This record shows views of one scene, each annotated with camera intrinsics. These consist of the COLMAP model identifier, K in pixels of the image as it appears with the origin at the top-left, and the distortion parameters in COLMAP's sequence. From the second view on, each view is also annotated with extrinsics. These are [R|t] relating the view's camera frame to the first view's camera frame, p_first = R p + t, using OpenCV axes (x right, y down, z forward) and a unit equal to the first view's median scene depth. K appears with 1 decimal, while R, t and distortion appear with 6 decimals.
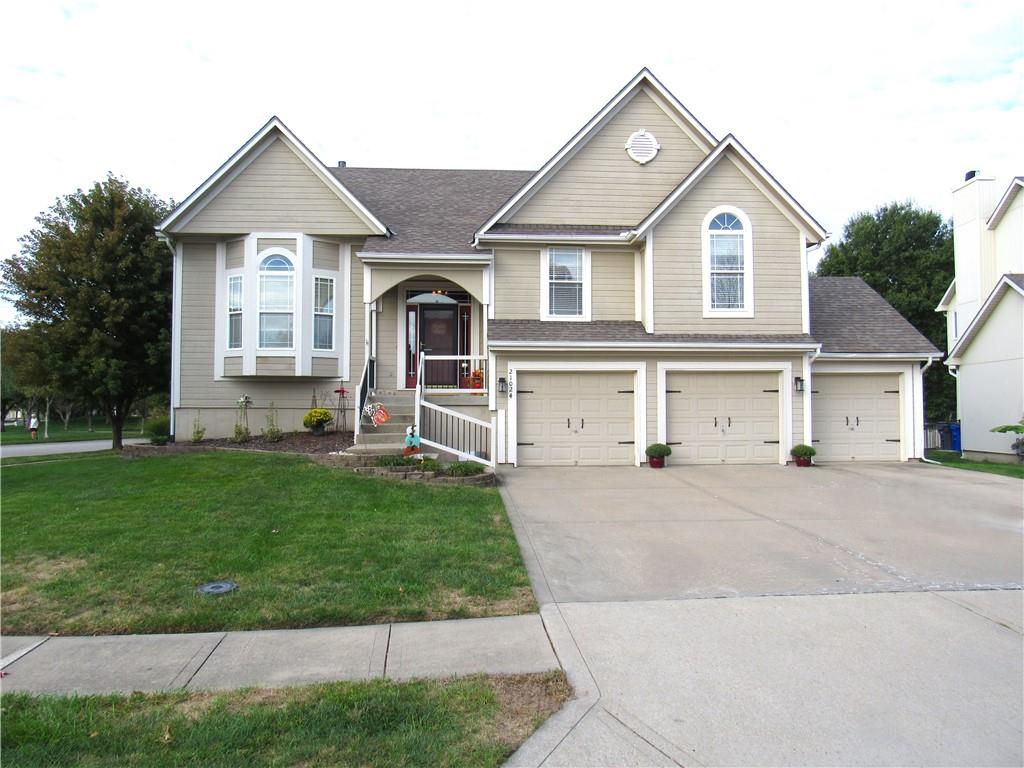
lens RADIAL K [[726.7, 0, 516.3], [0, 726.7, 385.7], [0, 0, 1]] dist [-0.015639, 0.006675]
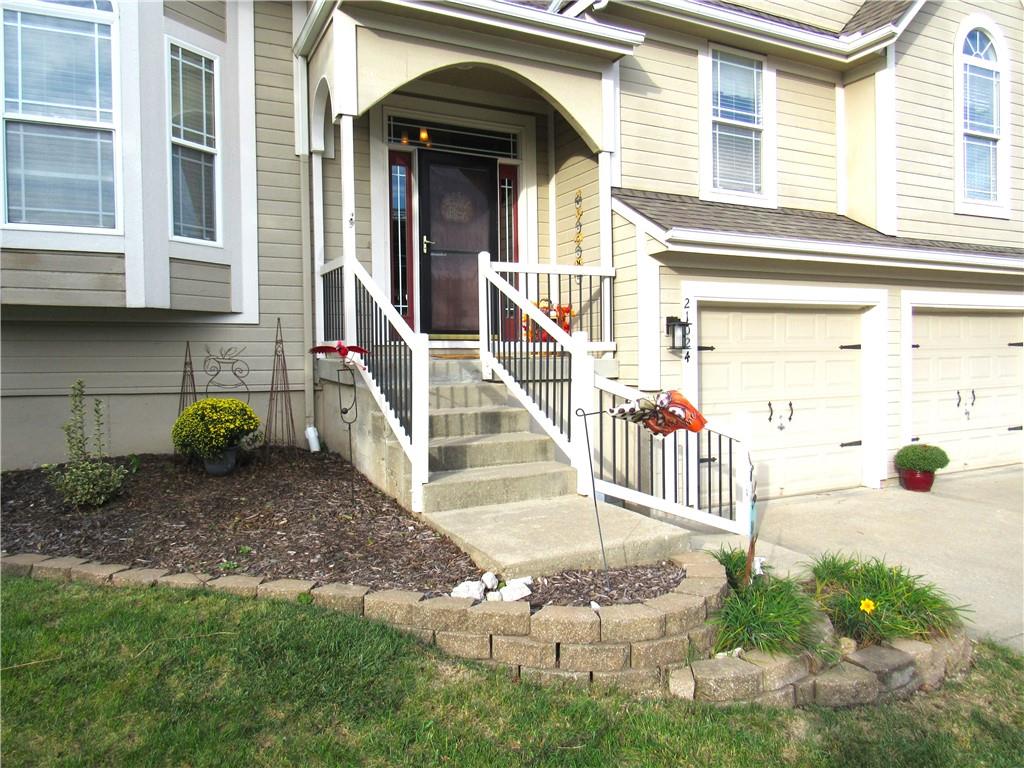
lens RADIAL K [[726.7, 0, 506.4], [0, 726.7, 379.9], [0, 0, 1]] dist [-0.015639, 0.006675]
pose [[0.929436, -0.020985, 0.368387, -0.262060], [-0.002267, 0.998038, 0.062572, 0.000464], [-0.368977, -0.058992, 0.927565, 0.590314]]
